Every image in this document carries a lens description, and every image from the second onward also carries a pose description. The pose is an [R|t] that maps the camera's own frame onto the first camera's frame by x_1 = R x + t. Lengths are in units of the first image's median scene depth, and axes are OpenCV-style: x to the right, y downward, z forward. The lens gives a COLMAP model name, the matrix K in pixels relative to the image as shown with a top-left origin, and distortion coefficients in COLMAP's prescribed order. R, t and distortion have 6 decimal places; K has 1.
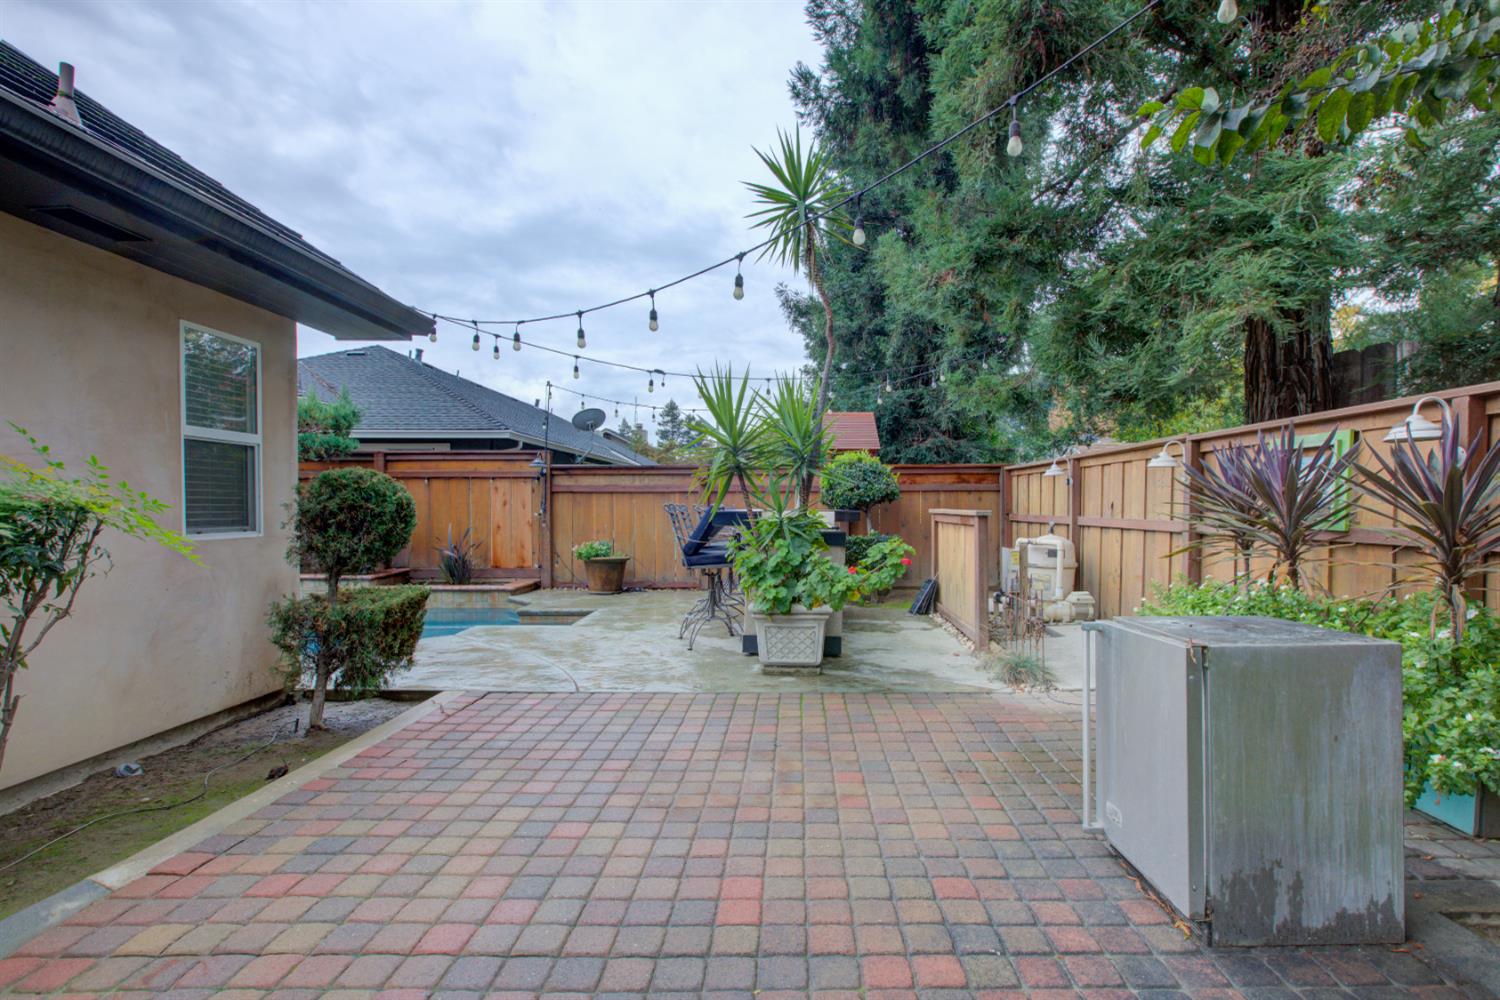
lens RADIAL K [[708.8, 0, 749.4], [0, 708.8, 502.6], [0, 0, 1]] dist [0.001360, 0.003132]
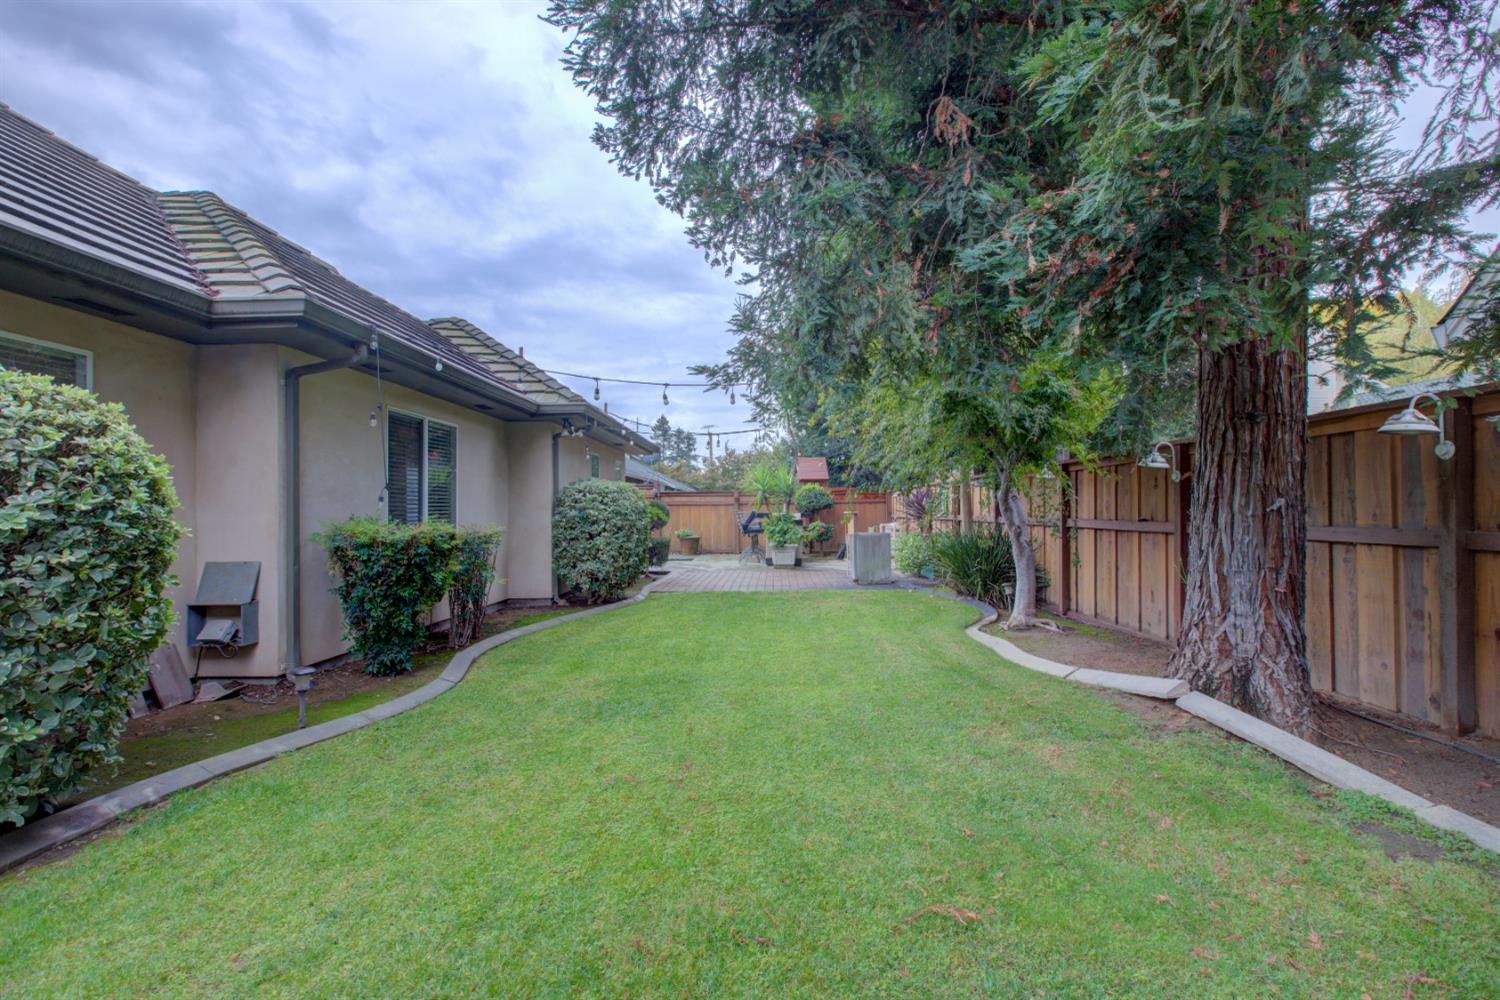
lens RADIAL K [[708.8, 0, 751.5], [0, 708.8, 499.6], [0, 0, 1]] dist [0.001360, 0.003132]
pose [[0.999527, -0.008060, 0.029675, -0.008669], [0.008416, 0.999894, -0.011875, -0.000364], [-0.029576, 0.012119, 0.999489, -0.104063]]
